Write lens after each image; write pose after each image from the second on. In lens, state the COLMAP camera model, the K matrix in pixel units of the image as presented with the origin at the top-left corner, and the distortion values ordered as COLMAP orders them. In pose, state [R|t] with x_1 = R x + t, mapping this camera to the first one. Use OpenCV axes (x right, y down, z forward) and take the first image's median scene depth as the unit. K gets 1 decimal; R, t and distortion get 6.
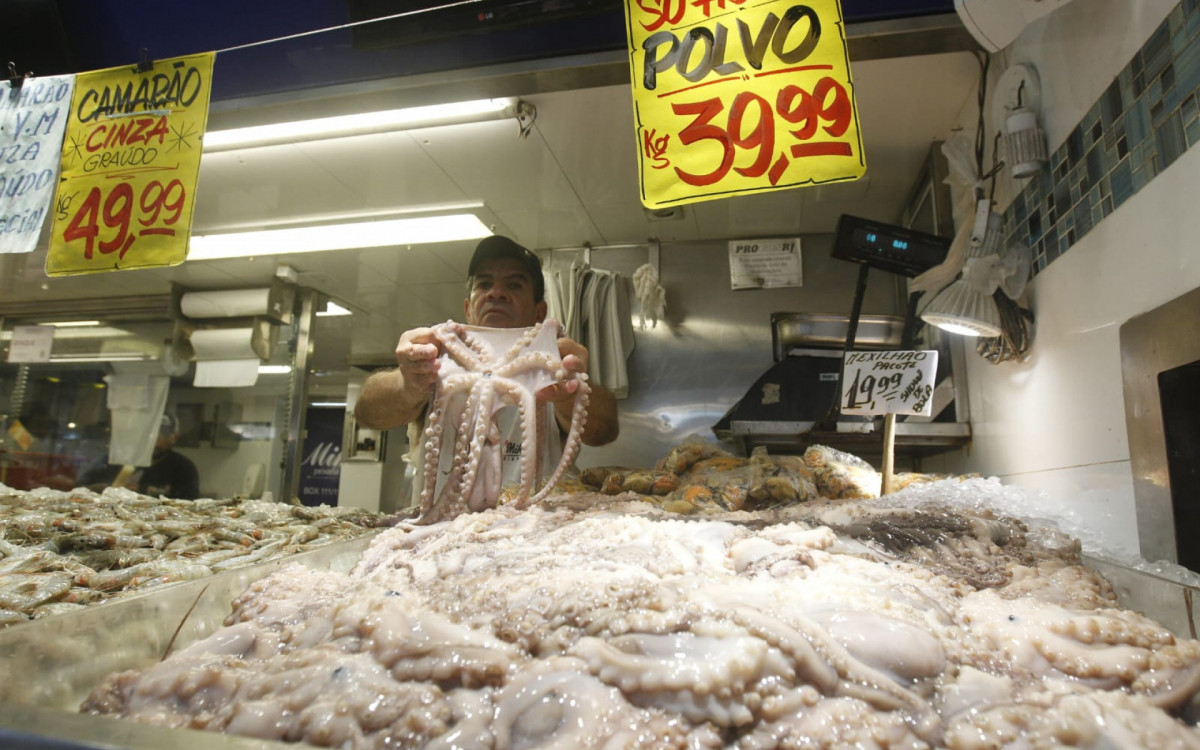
lens RADIAL K [[731.6, 0, 600.3], [0, 731.6, 359.1], [0, 0, 1]] dist [-0.065397, 0.029825]
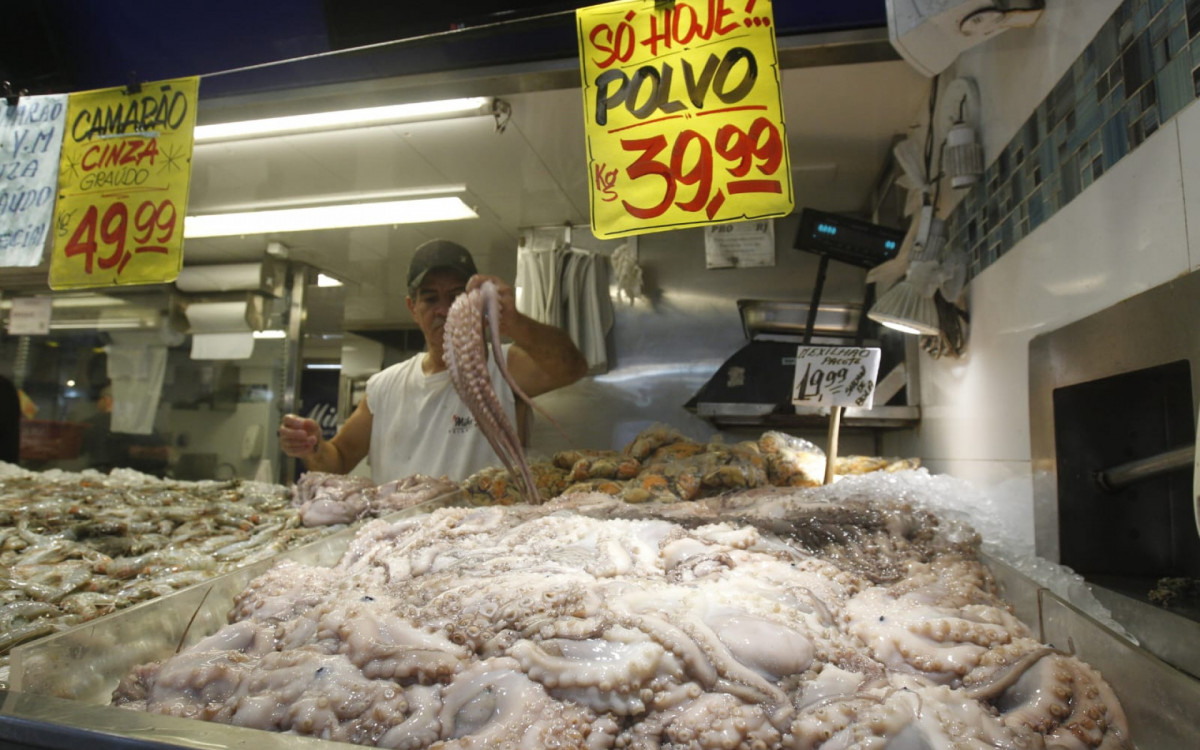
lens RADIAL K [[731.6, 0, 600.3], [0, 731.6, 359.1], [0, 0, 1]] dist [-0.065397, 0.029825]
pose [[0.999985, -0.003989, 0.003663, 0.053541], [0.003731, 0.997680, 0.067977, -0.084024], [-0.003926, -0.067962, 0.997680, -0.093942]]
